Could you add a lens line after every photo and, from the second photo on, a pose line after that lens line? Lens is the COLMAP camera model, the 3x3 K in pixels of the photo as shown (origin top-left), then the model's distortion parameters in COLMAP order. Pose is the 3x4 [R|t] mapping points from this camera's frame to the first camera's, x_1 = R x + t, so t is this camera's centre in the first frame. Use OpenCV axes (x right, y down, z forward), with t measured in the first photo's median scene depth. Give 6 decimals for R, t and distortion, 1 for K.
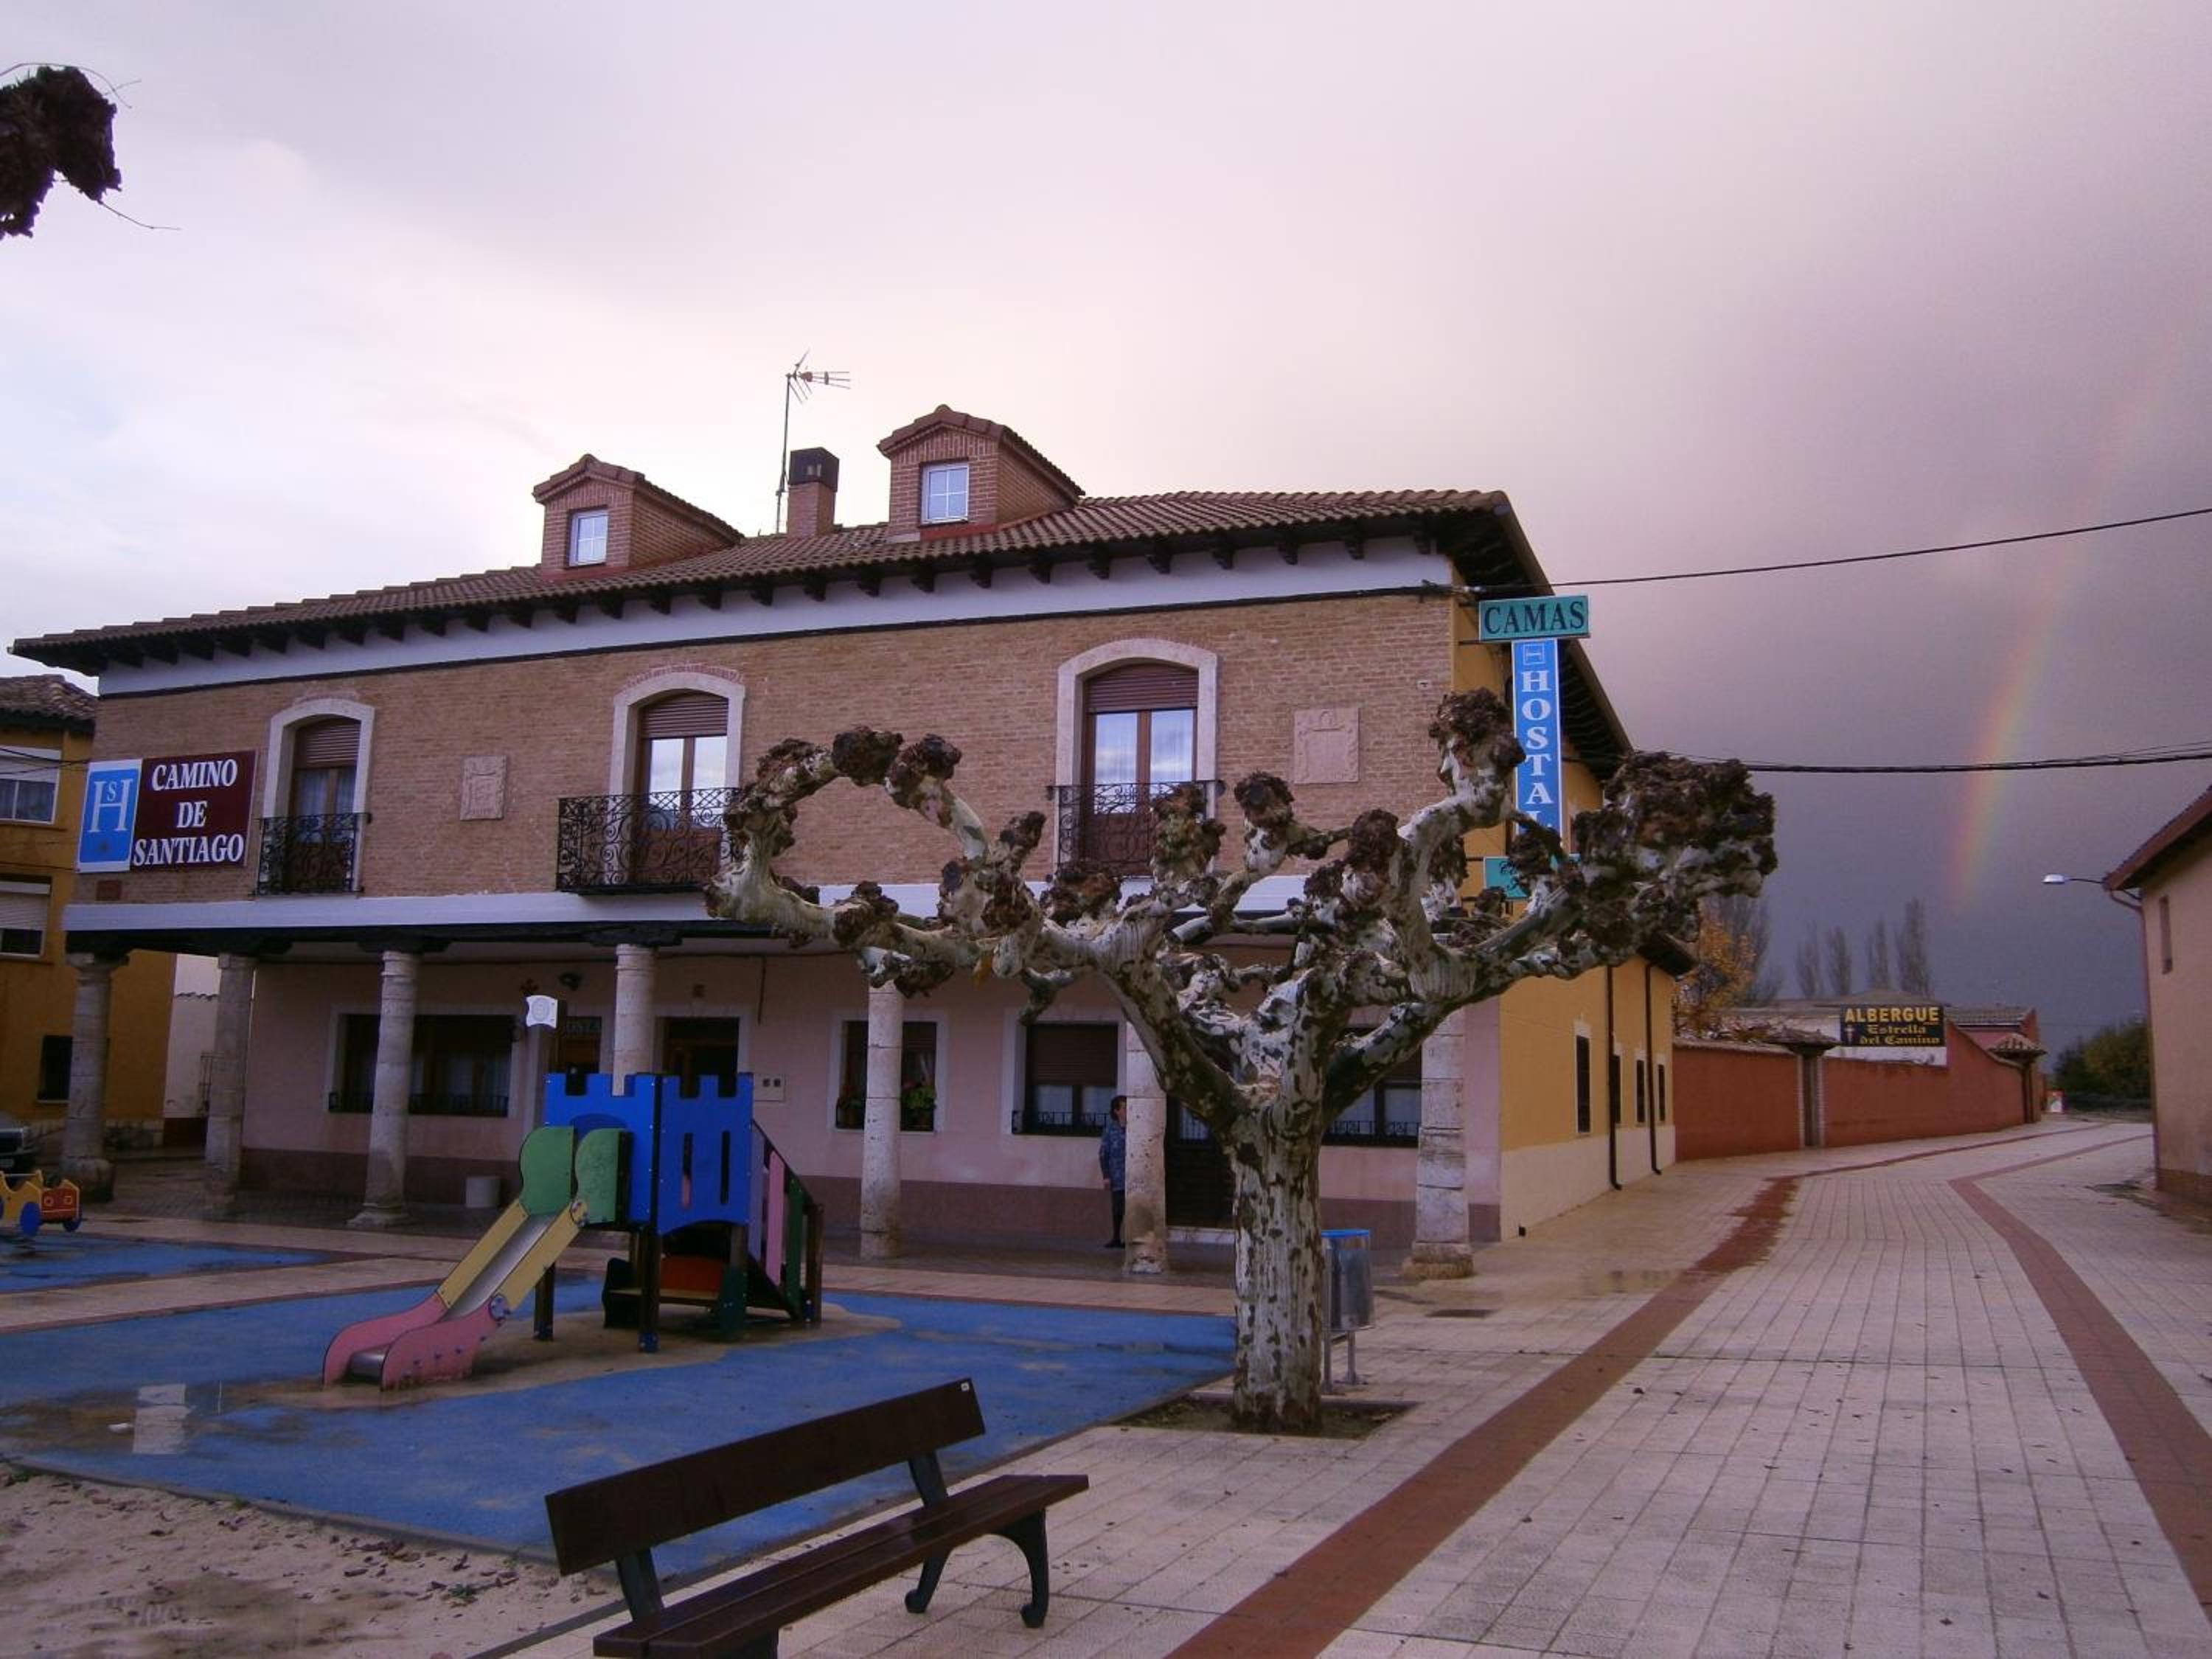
lens RADIAL K [[1780.5, 0, 1106.0], [0, 1780.5, 829.5], [0, 0, 1]] dist [-0.050088, 0.006551]
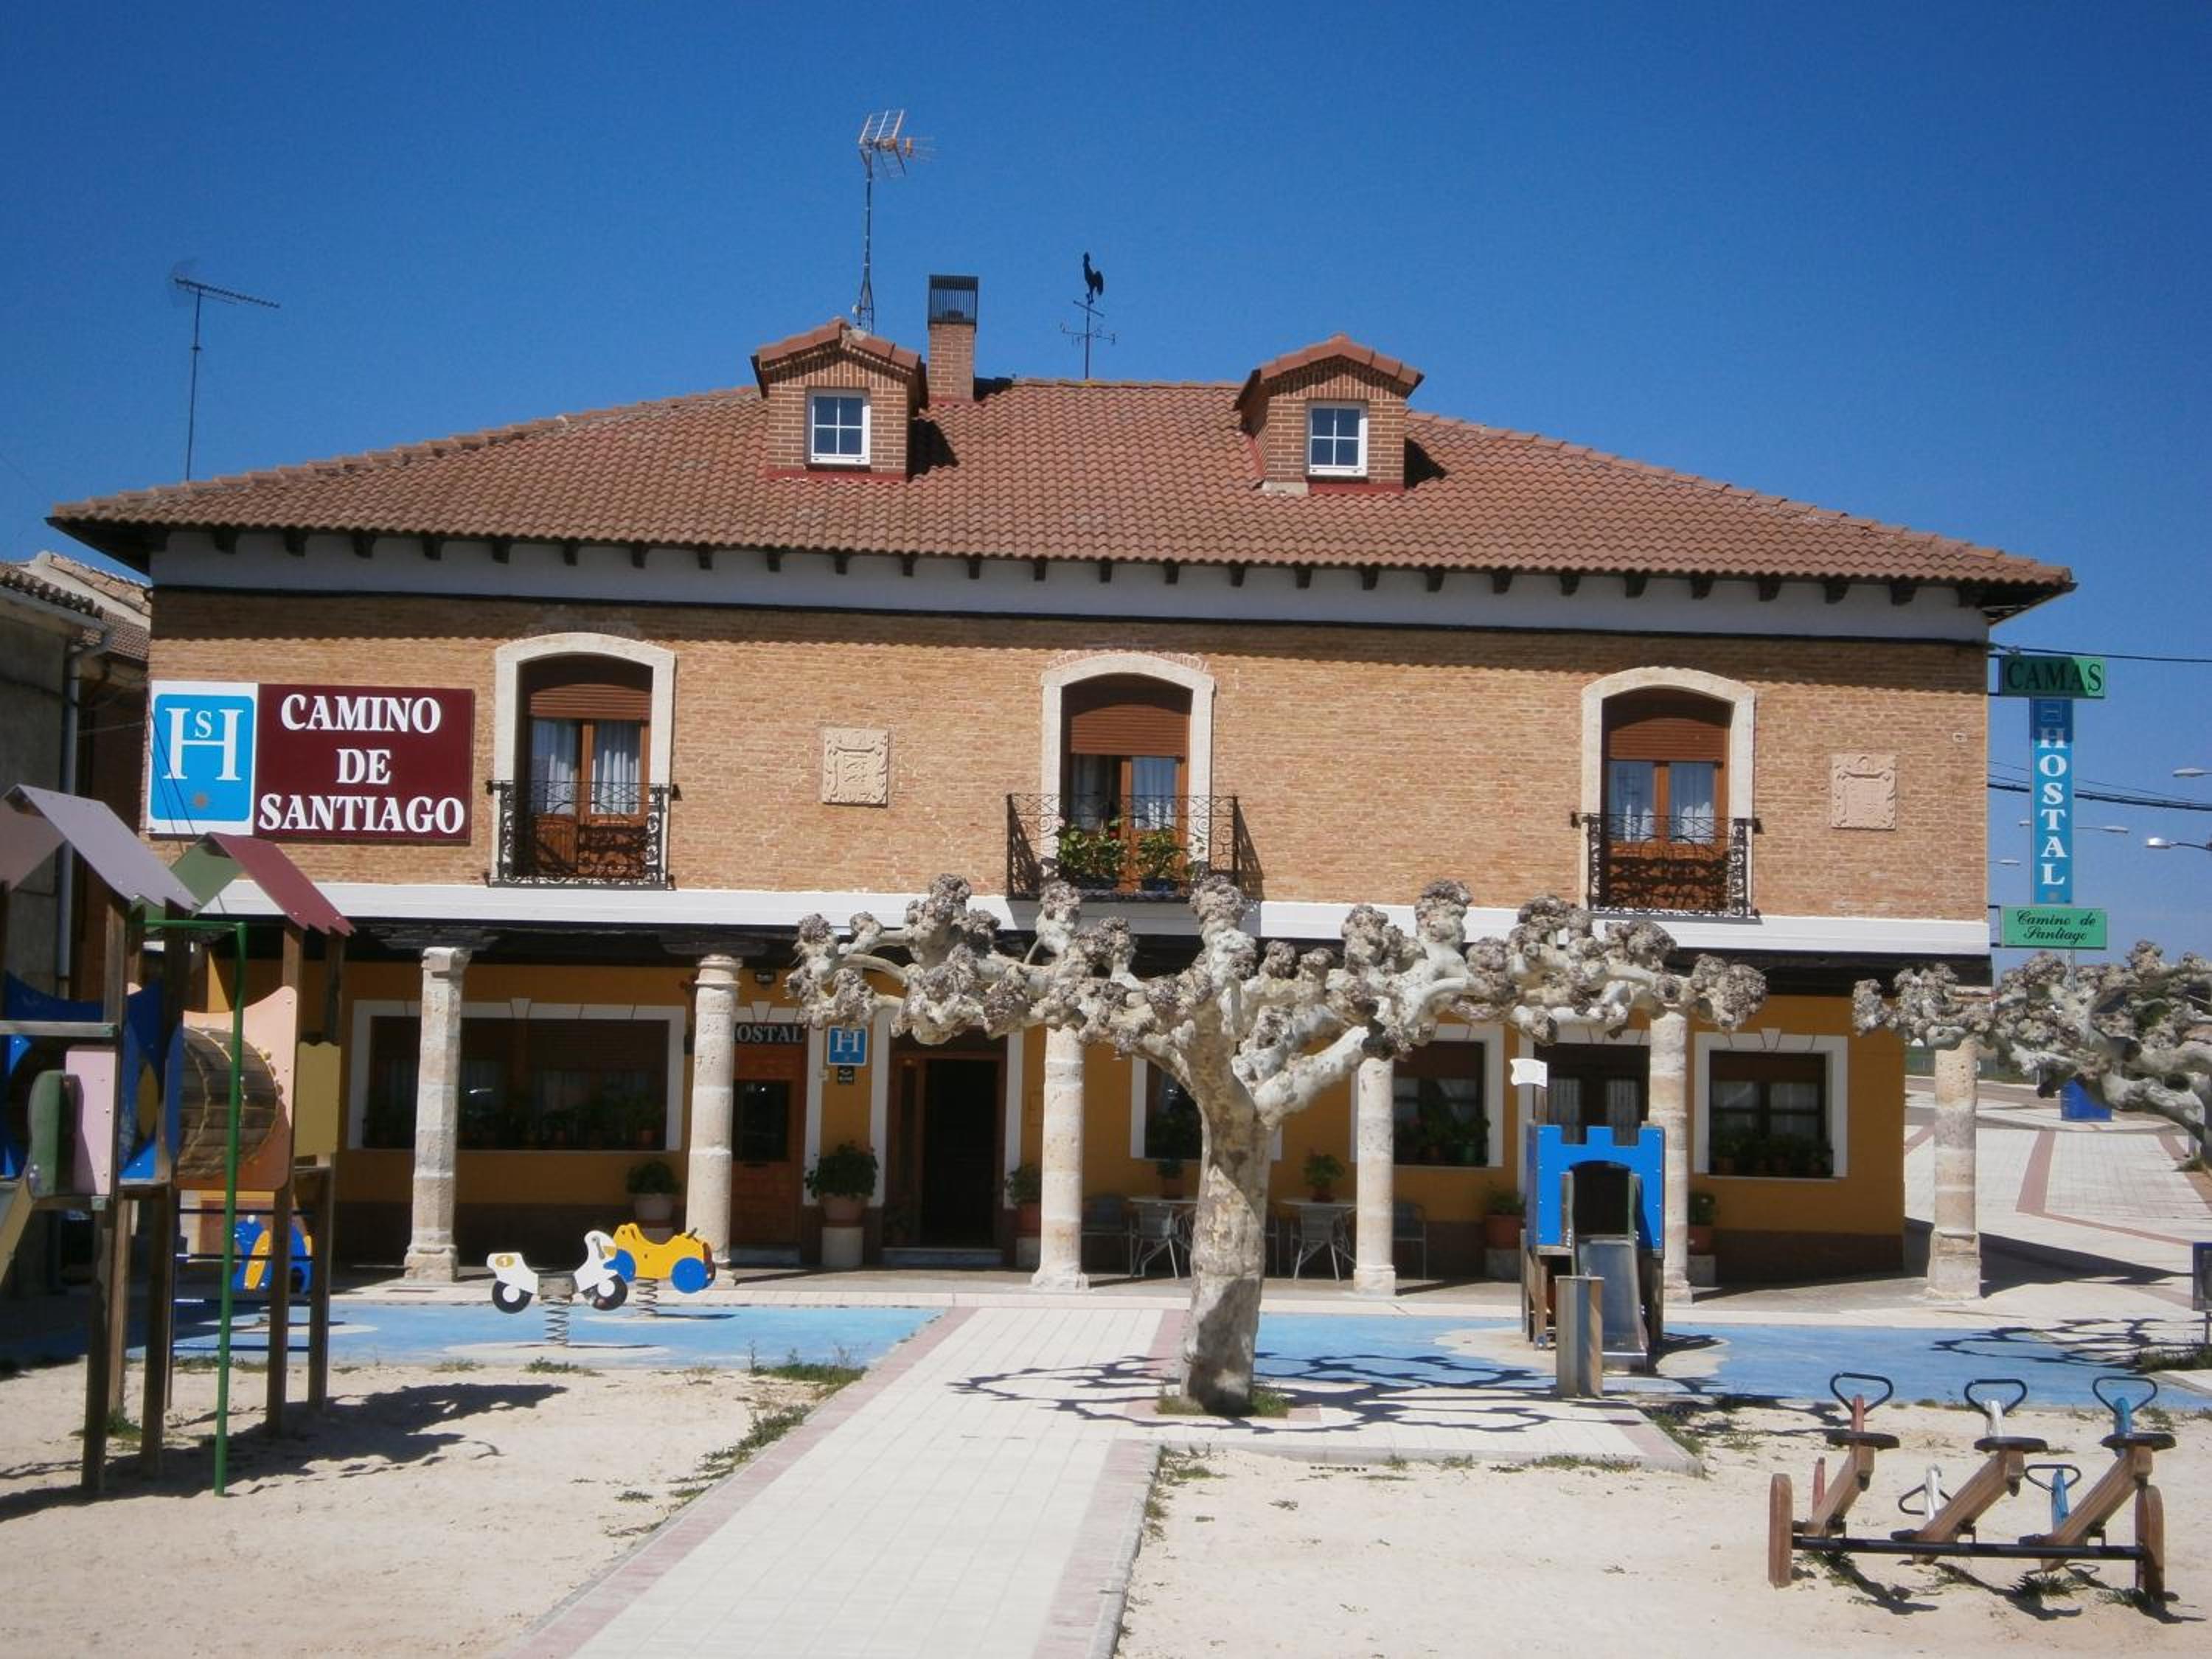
lens RADIAL K [[3855.8, 0, 1106.0], [0, 3855.8, 829.5], [0, 0, 1]] dist [0.596551, -3.980294]
pose [[0.914899, 0.024179, 0.402959, -0.988274], [-0.061943, 0.994792, 0.080949, -0.150723], [-0.398903, -0.099021, 0.911631, -0.738107]]
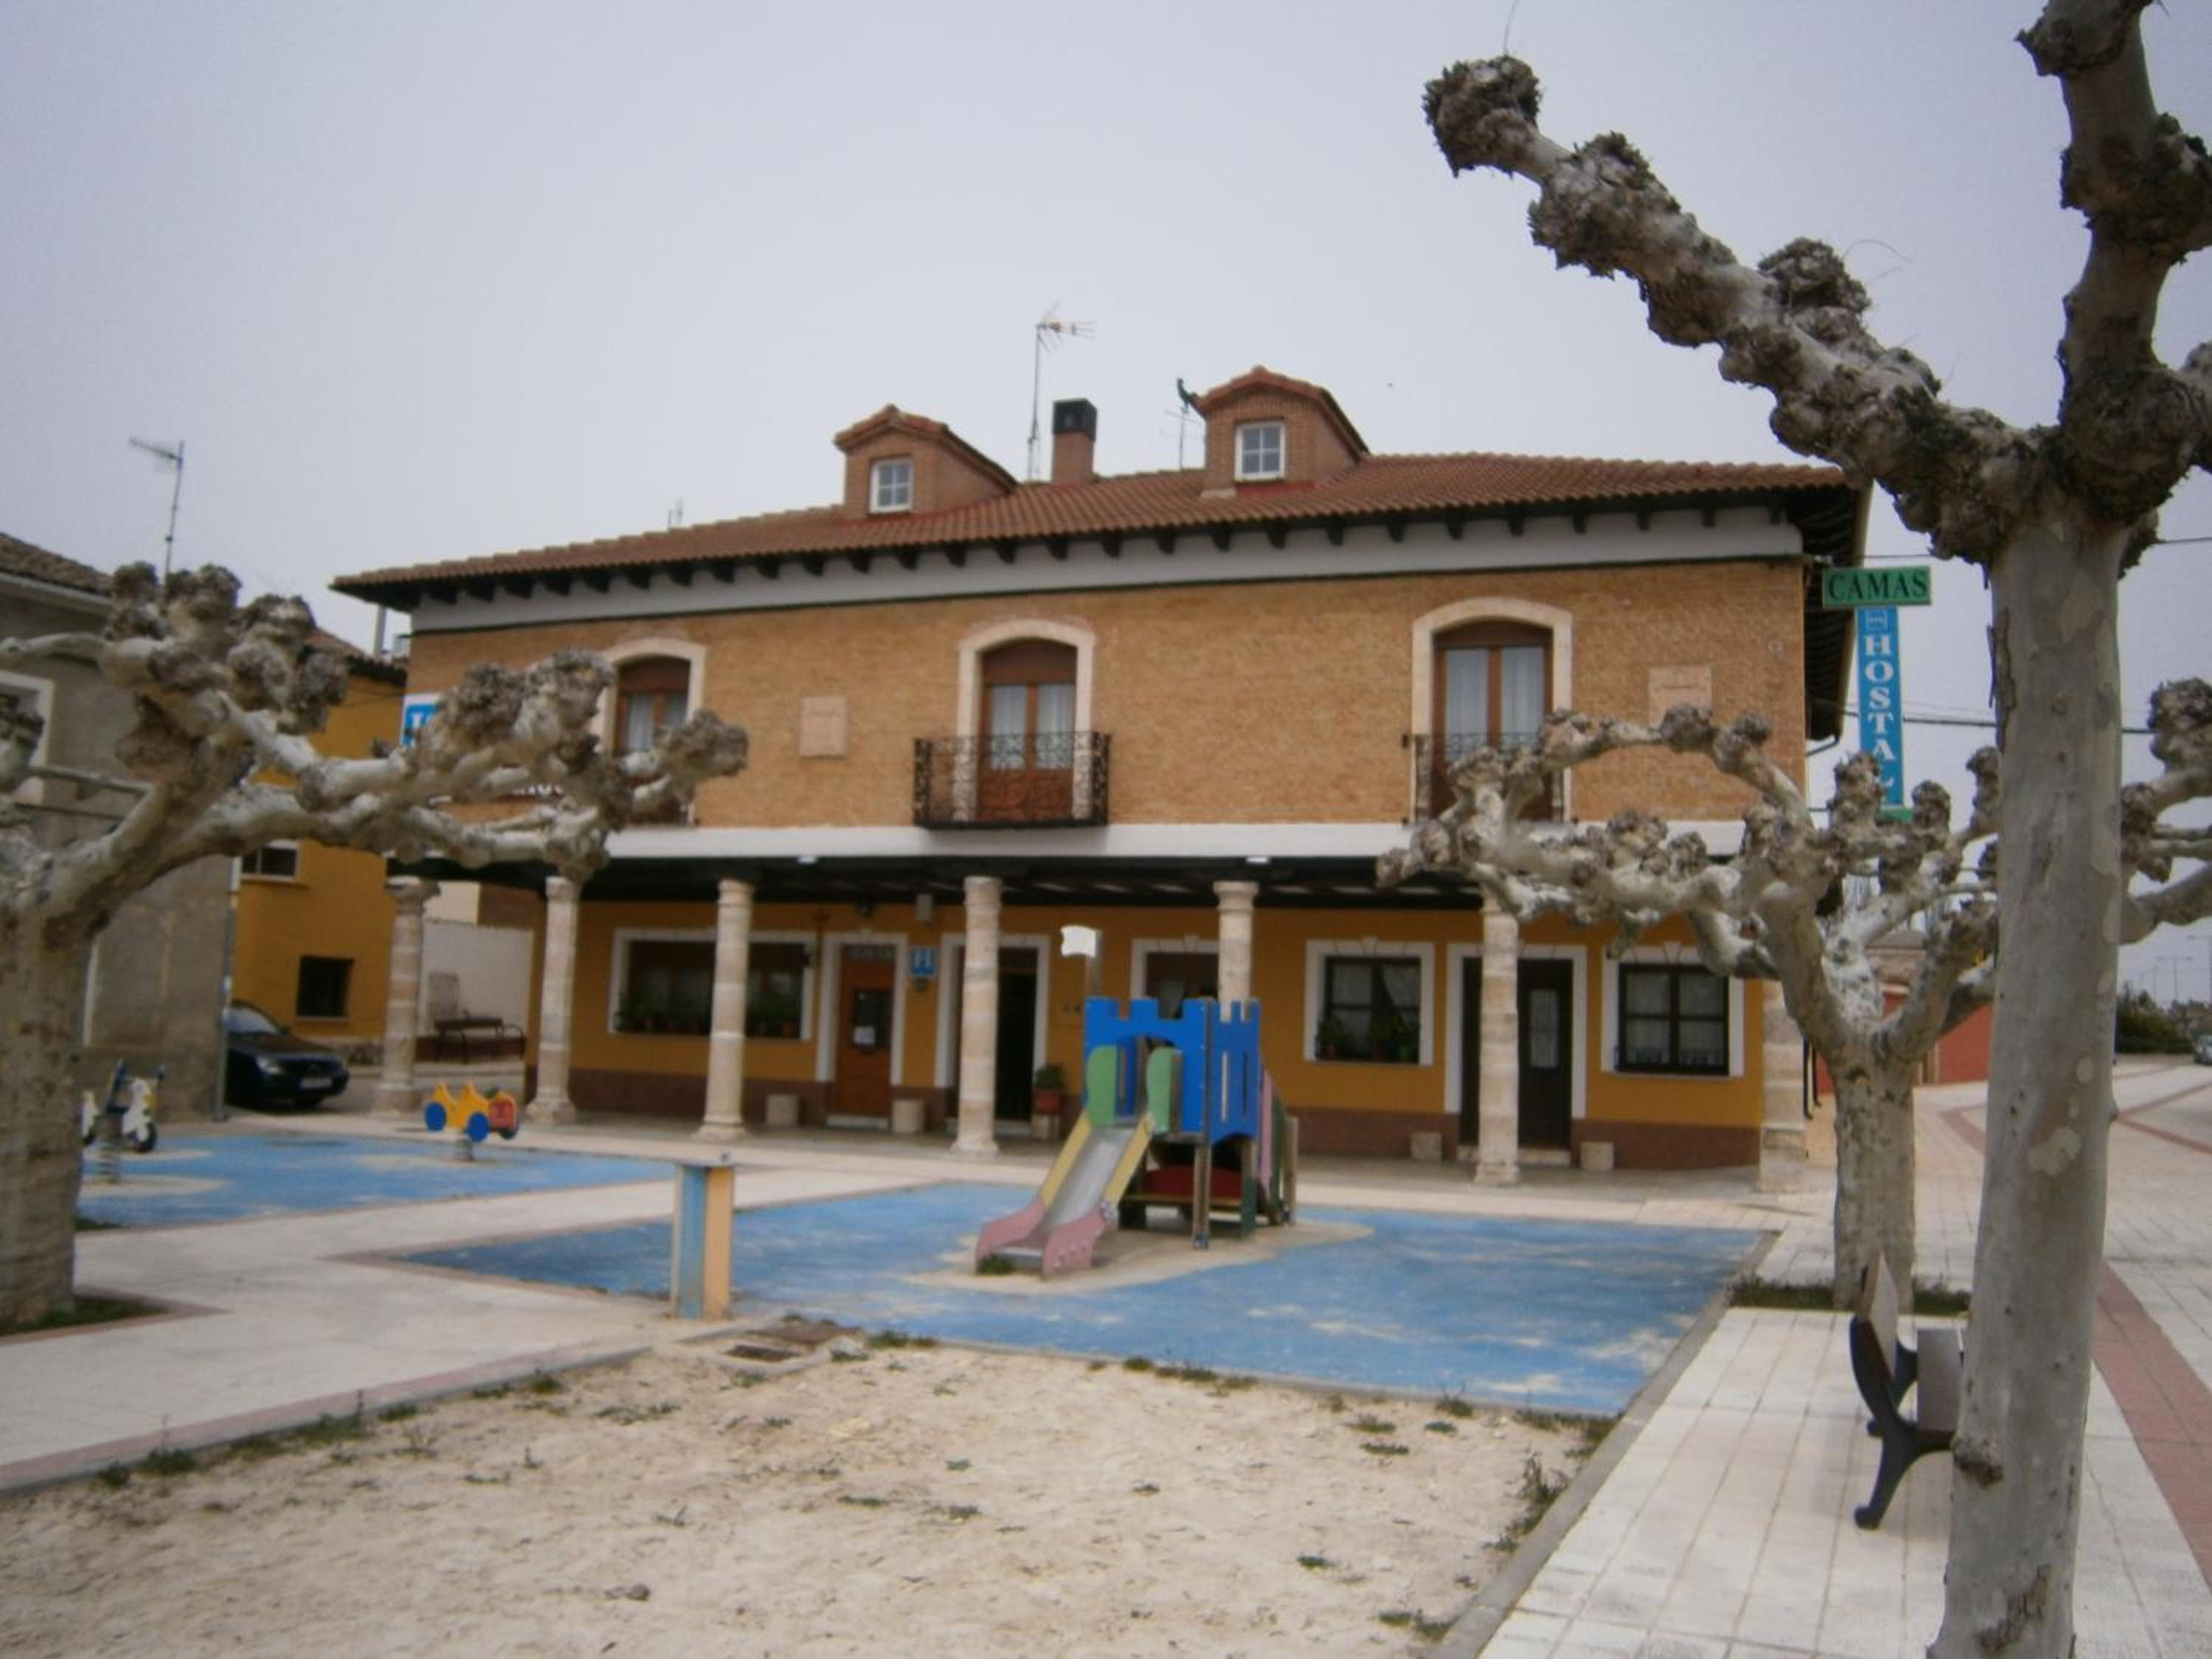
lens RADIAL K [[1780.5, 0, 1106.0], [0, 1780.5, 829.5], [0, 0, 1]] dist [-0.050088, 0.006551]
pose [[0.999868, 0.012982, 0.009738, -0.194203], [-0.013348, 0.999171, 0.038455, -0.005462], [-0.009230, -0.038580, 0.999213, -0.057798]]
